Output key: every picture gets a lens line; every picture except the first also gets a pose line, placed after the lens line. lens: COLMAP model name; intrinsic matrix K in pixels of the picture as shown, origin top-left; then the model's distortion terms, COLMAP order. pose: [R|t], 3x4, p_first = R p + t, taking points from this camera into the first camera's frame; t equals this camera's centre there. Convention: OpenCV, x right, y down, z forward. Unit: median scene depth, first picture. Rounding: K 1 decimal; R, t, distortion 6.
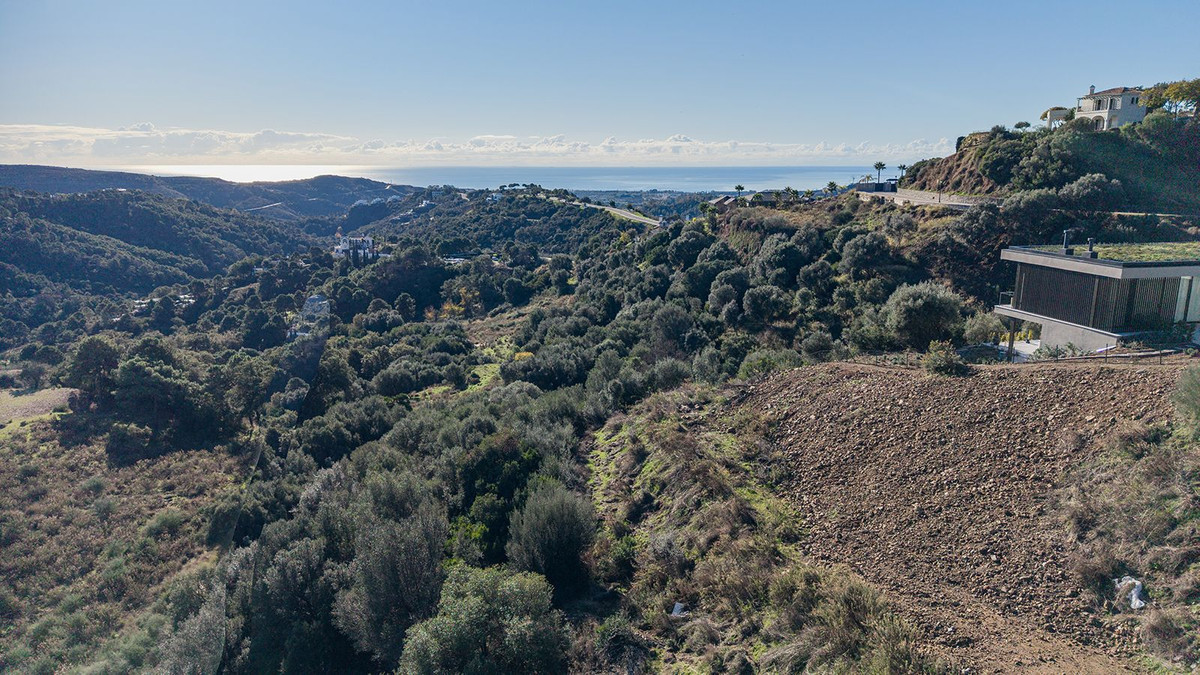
lens RADIAL K [[807.8, 0, 600.0], [0, 807.8, 337.5], [0, 0, 1]] dist [0.027465, -0.034673]
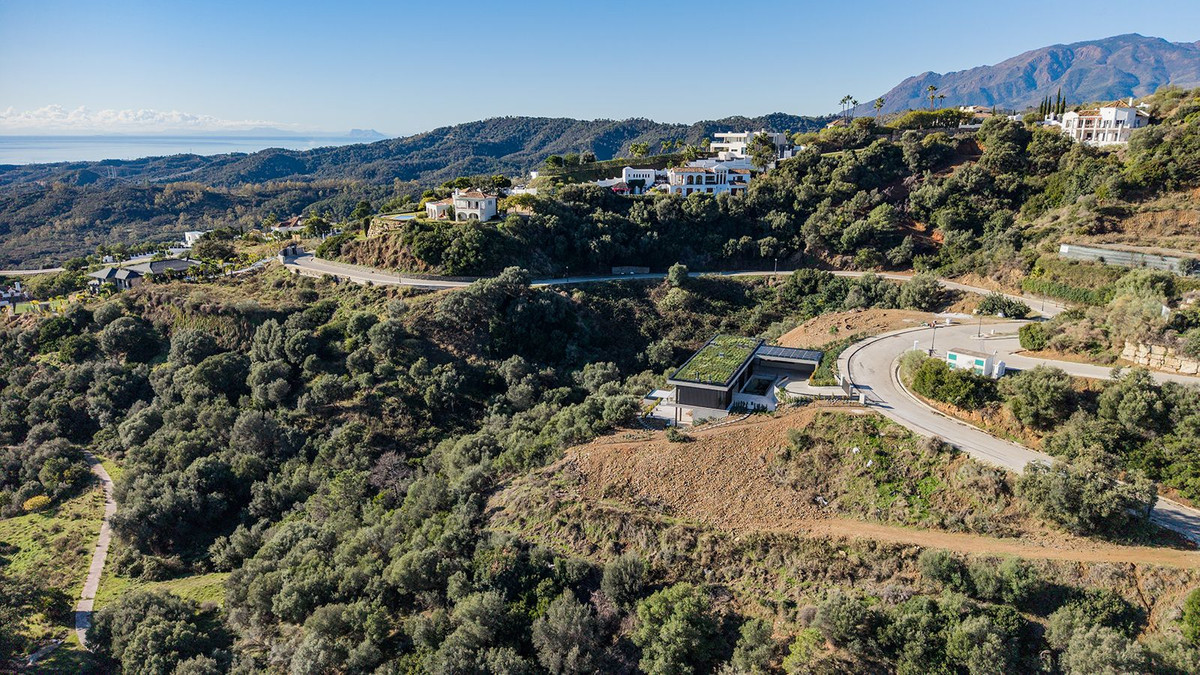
lens RADIAL K [[802.3, 0, 600.0], [0, 802.3, 337.5], [0, 0, 1]] dist [0.034323, -0.038043]
pose [[0.577786, -0.204089, 0.790260, -0.532907], [0.174140, 0.976763, 0.124934, -0.208424], [-0.797395, 0.065431, 0.599900, -0.086415]]
